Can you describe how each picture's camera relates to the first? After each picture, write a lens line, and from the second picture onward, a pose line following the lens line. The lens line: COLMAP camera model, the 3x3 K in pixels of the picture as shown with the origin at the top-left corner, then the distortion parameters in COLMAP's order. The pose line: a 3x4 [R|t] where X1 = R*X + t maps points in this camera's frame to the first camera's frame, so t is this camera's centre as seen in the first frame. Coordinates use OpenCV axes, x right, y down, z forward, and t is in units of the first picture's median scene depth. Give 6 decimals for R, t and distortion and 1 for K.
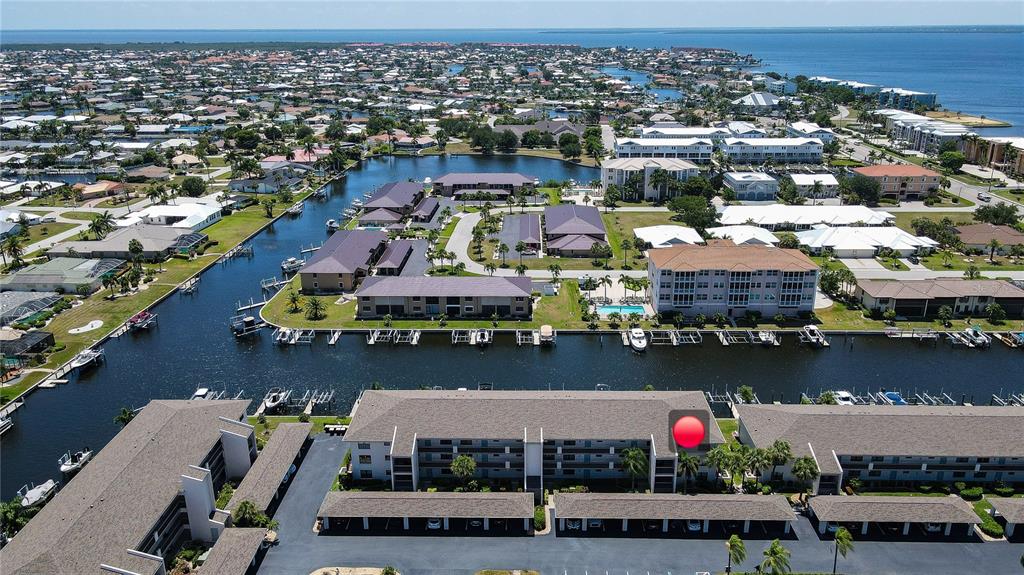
lens RADIAL K [[740.8, 0, 512.0], [0, 740.8, 287.5], [0, 0, 1]] dist [-0.027738, 0.001173]
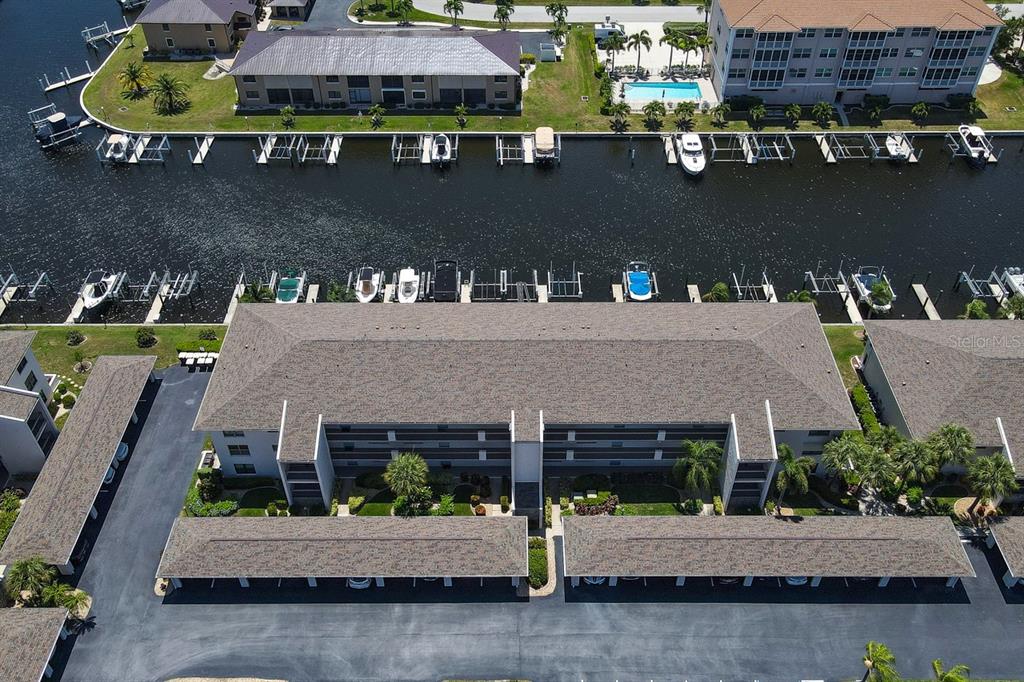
lens RADIAL K [[888.0, 0, 512.0], [0, 888.0, 341.0], [0, 0, 1]] dist [0.000374, 0.021335]
pose [[0.999761, -0.011794, 0.018434, 0.003575], [0.003434, 0.916469, 0.400090, -0.082808], [-0.021613, -0.399931, 0.916290, 0.249479]]
